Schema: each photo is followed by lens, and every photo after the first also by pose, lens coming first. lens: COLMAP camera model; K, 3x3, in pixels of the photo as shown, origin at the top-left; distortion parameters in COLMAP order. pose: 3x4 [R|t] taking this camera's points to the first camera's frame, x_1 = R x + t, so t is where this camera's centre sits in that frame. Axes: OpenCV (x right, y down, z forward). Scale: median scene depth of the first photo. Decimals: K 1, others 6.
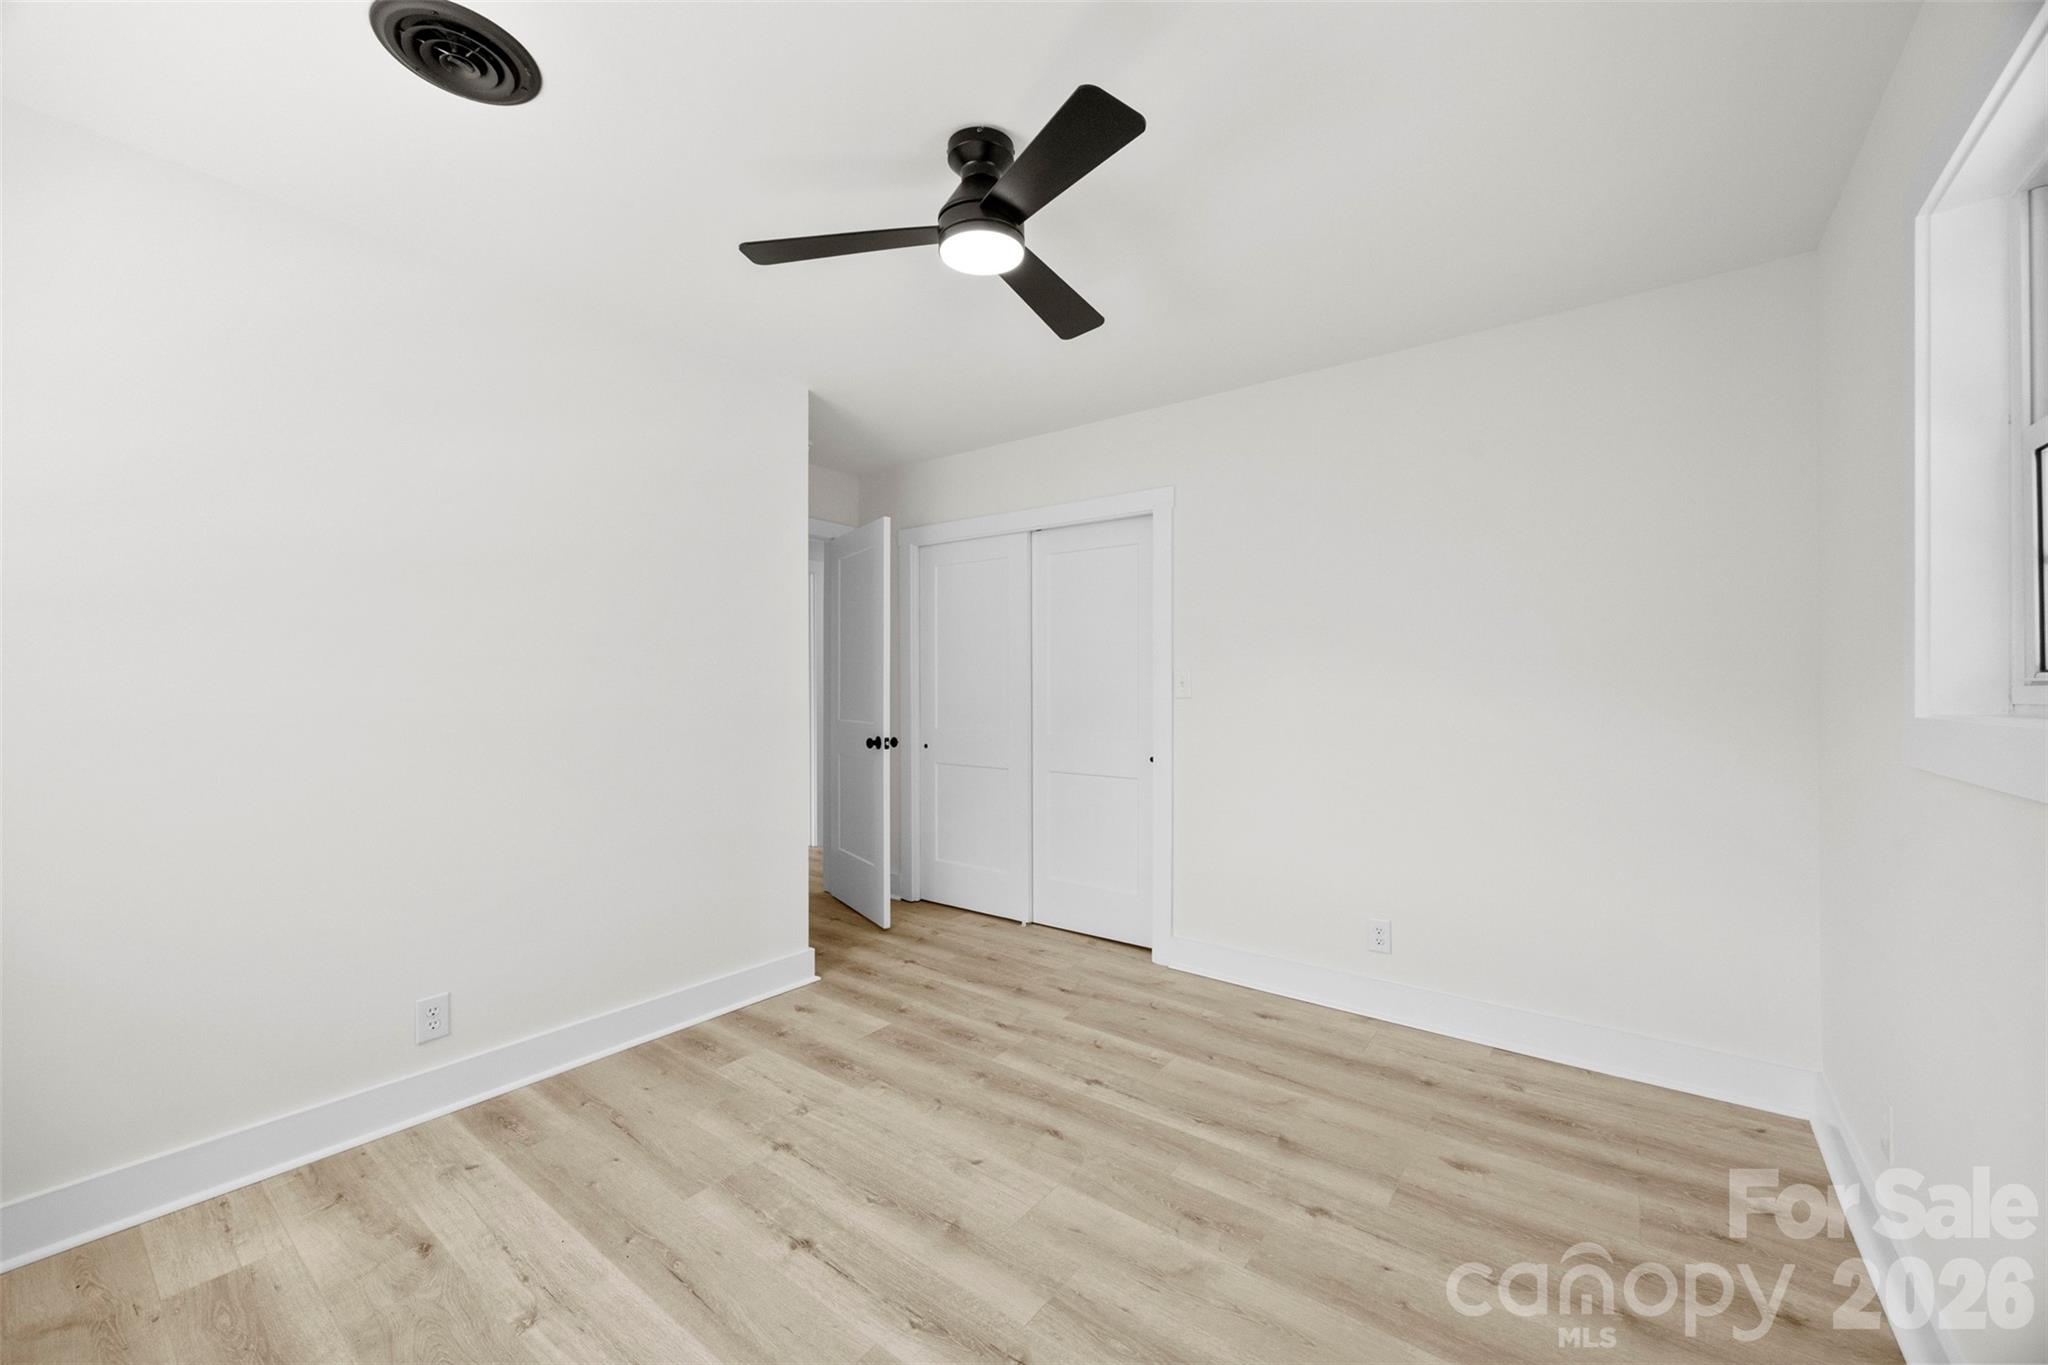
lens RADIAL K [[798.8, 0, 1034.8], [0, 798.8, 678.9], [0, 0, 1]] dist [-0.001050, -0.000469]
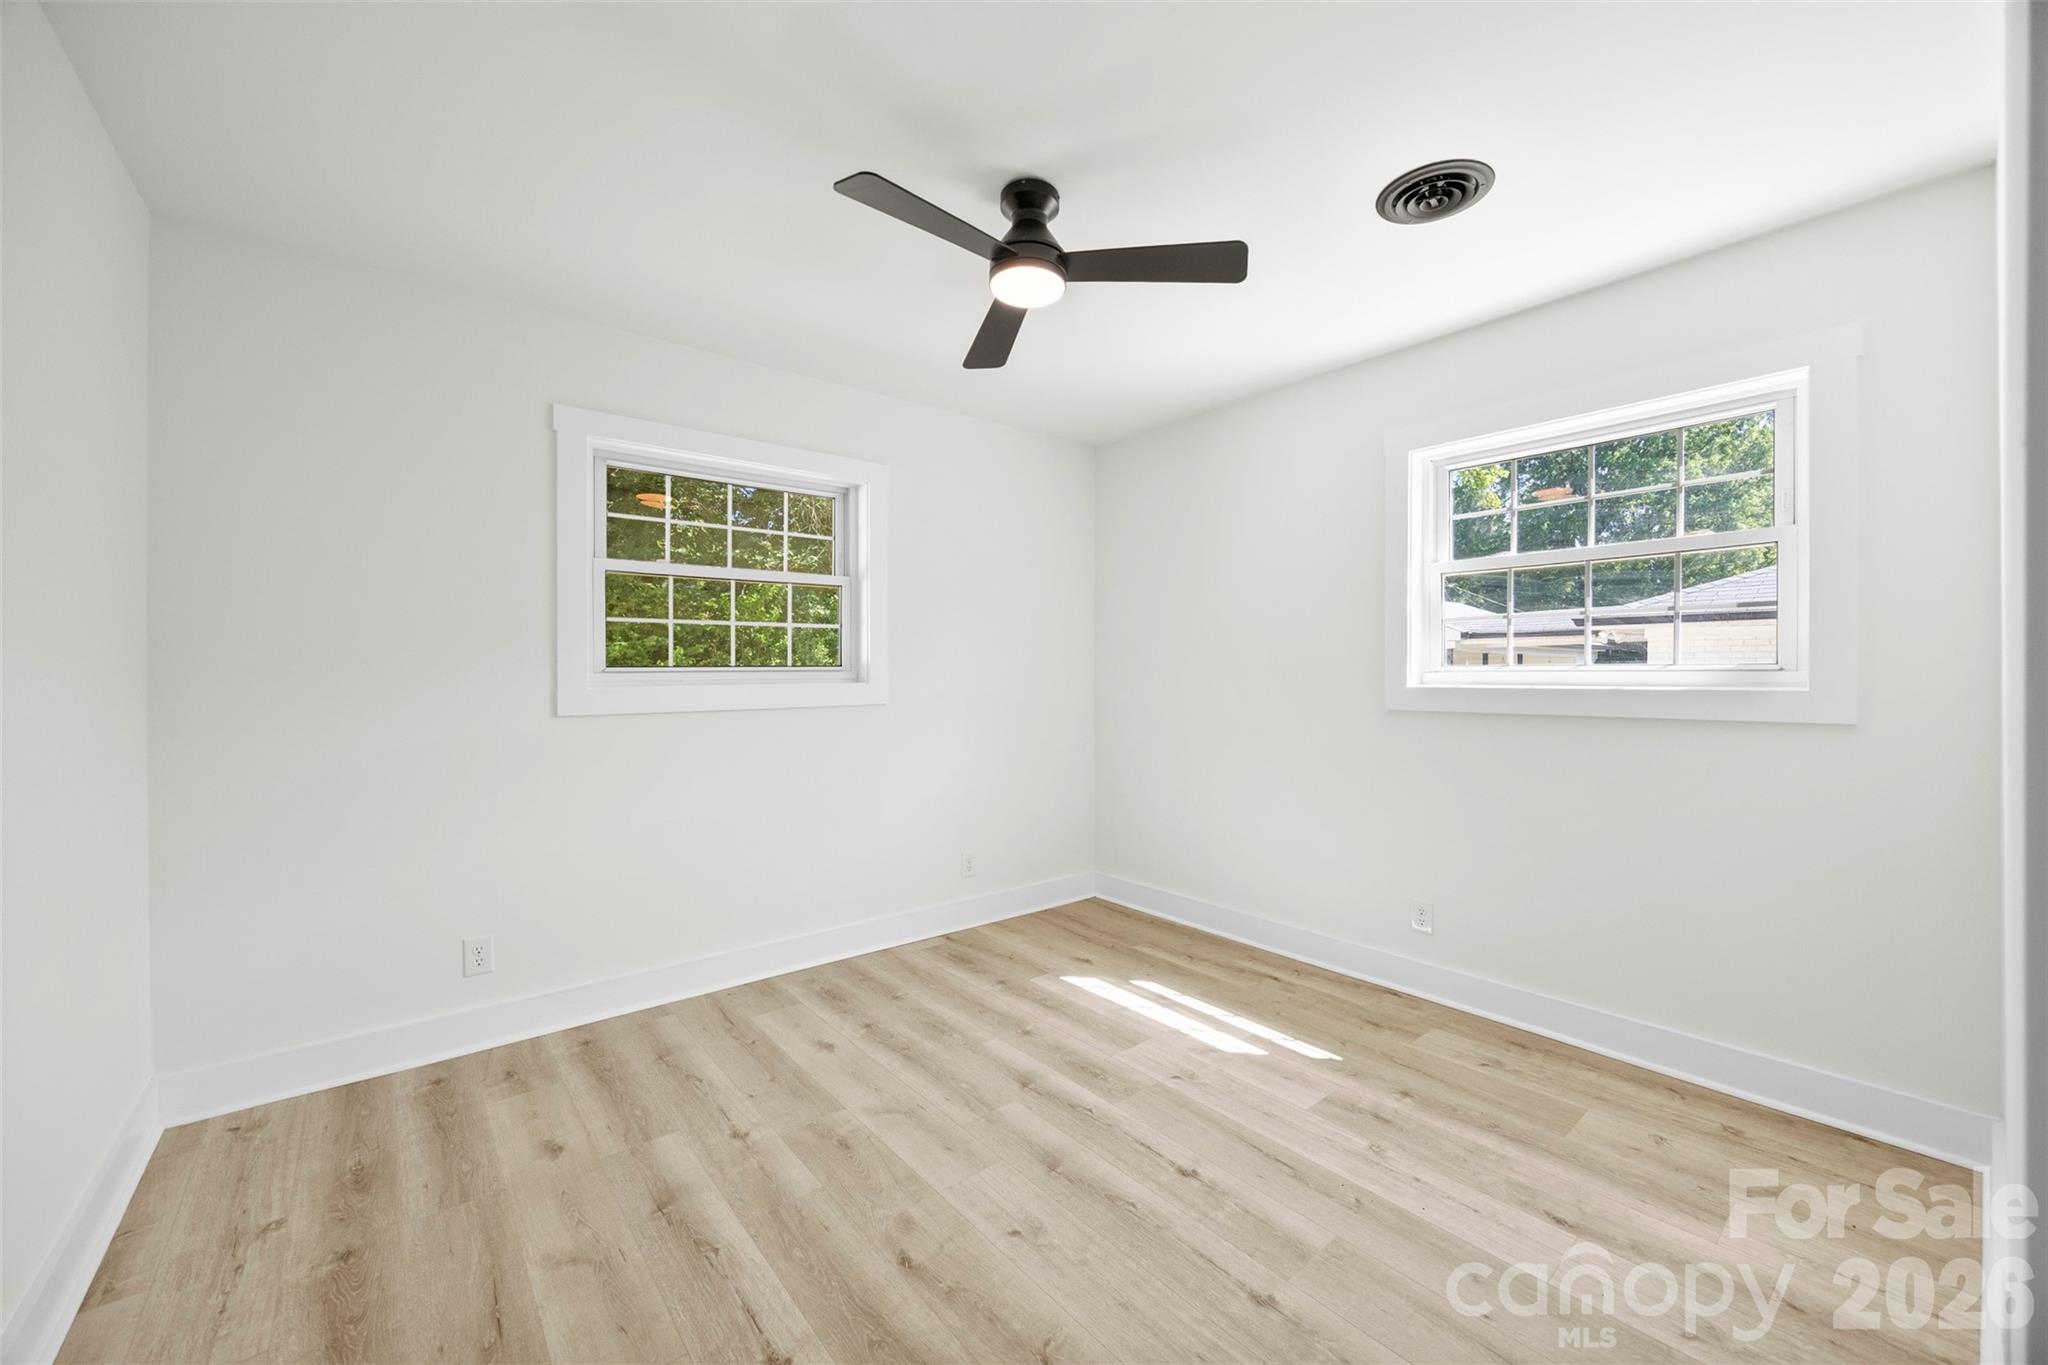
lens RADIAL K [[798.8, 0, 1034.8], [0, 798.8, 678.9], [0, 0, 1]] dist [-0.001050, -0.000469]
pose [[-0.974253, 0.000565, 0.225458, -0.304102], [0.001683, 0.999987, 0.004765, 0.008325], [-0.225452, 0.005022, -0.974241, 1.936449]]
